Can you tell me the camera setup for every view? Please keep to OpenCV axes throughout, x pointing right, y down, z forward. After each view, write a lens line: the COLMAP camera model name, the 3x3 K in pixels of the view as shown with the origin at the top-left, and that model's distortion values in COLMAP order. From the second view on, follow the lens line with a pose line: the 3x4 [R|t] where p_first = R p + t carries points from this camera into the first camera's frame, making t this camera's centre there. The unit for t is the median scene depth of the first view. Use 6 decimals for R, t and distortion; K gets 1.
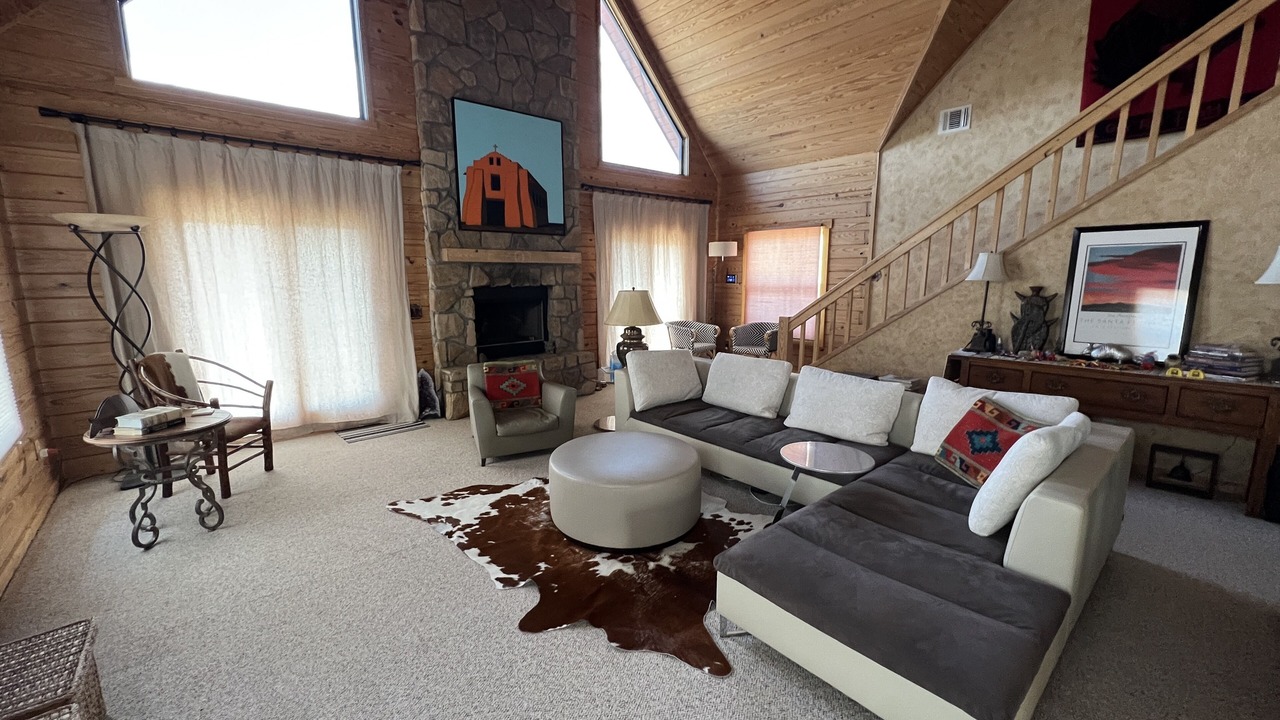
lens RADIAL K [[516.2, 0, 646.2], [0, 516.2, 358.3], [0, 0, 1]] dist [0.000217, -0.000021]
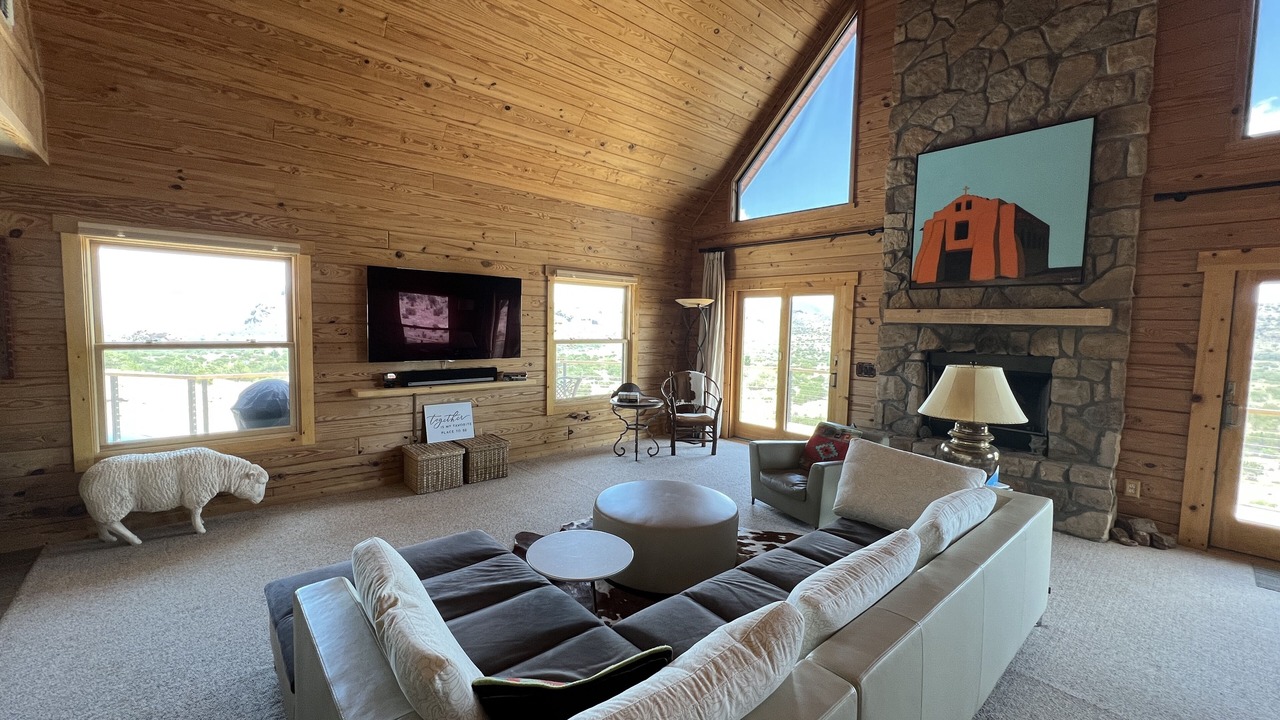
lens RADIAL K [[516.2, 0, 646.2], [0, 516.2, 358.3], [0, 0, 1]] dist [0.000217, -0.000021]
pose [[-0.003204, 0.068799, -0.997625, 0.568325], [-0.187949, 0.979810, 0.068174, -0.096435], [0.982174, 0.187721, 0.009792, 0.525263]]
